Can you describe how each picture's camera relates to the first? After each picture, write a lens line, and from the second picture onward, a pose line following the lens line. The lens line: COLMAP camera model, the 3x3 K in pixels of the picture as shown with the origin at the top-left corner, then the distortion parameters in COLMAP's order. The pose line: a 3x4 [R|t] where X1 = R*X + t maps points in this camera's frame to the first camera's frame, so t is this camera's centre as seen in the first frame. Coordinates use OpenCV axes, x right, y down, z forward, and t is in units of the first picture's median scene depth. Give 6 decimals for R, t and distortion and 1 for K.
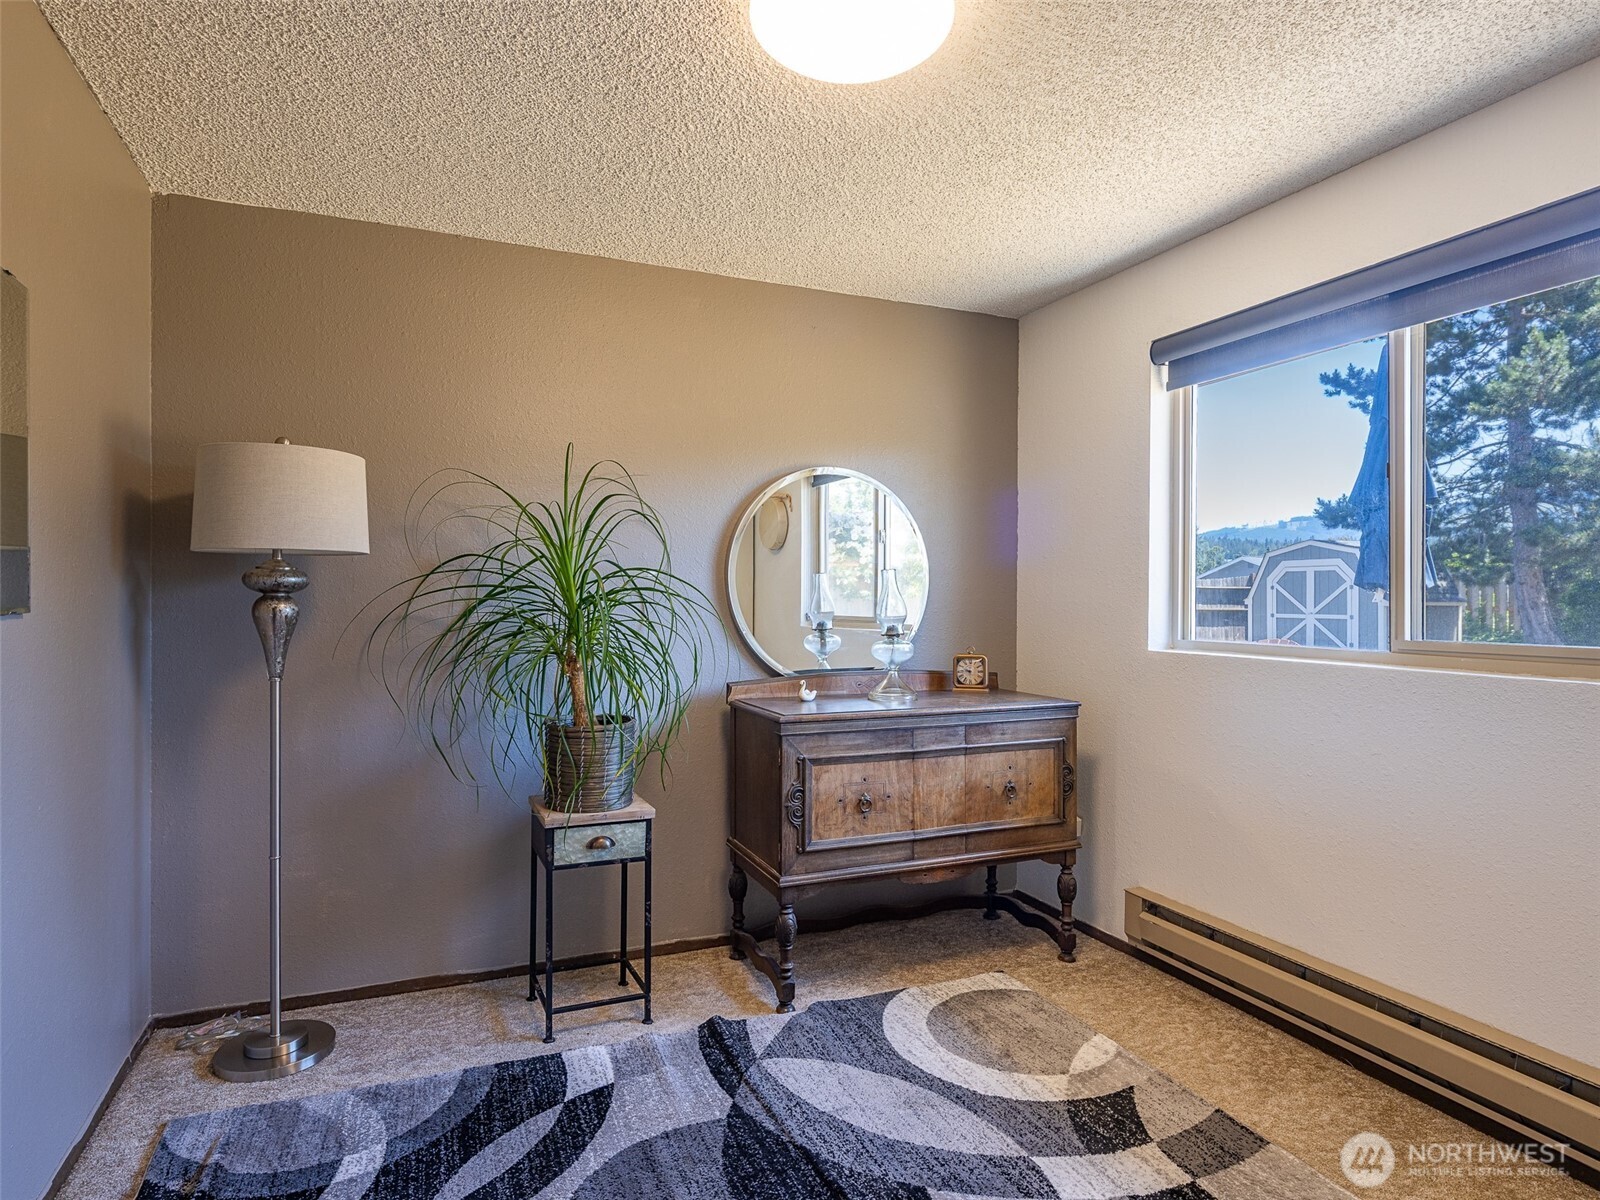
lens RADIAL K [[910.4, 0, 800.0], [0, 910.4, 600.0], [0, 0, 1]] dist [0.000767, -0.000286]
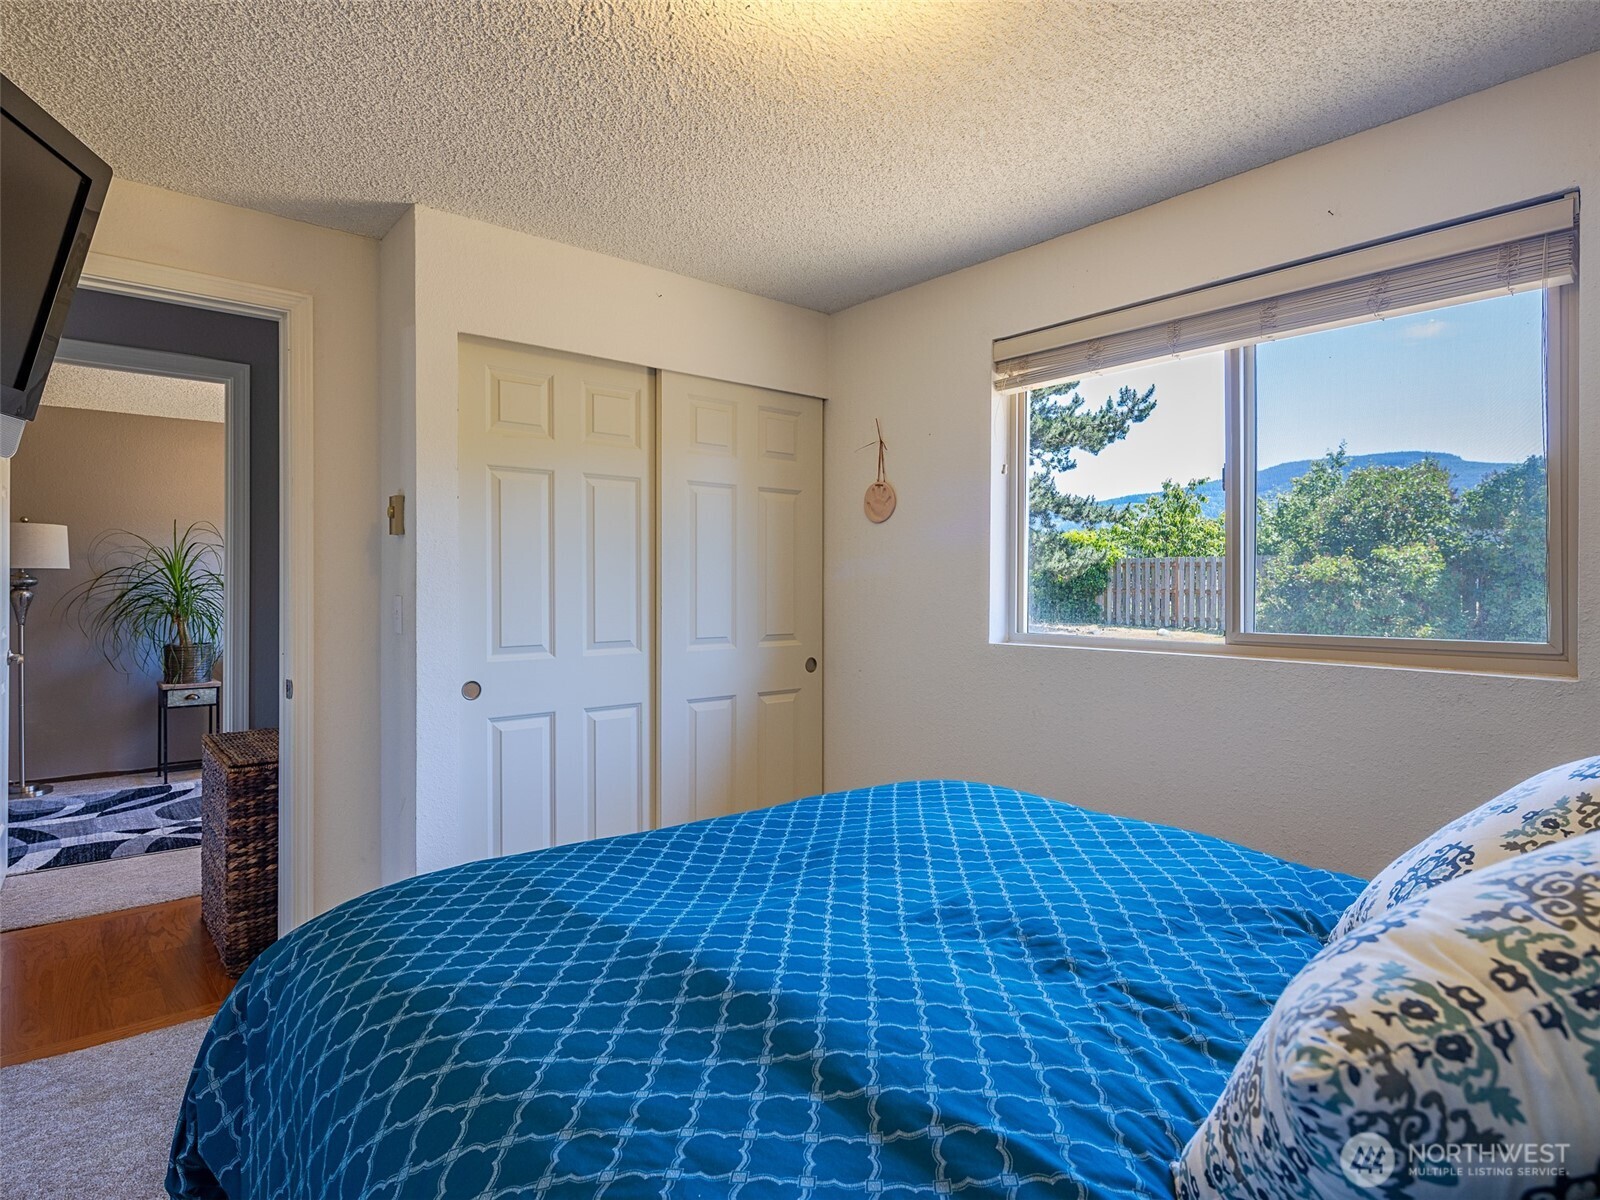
lens RADIAL K [[872.3, 0, 798.7], [0, 872.3, 587.8], [0, 0, 1]] dist [-0.000526, -0.000377]
pose [[0.958777, -0.006227, 0.284092, 0.600322], [0.006157, 0.999980, 0.001140, 0.003593], [-0.284093, 0.000657, 0.958796, -1.475712]]
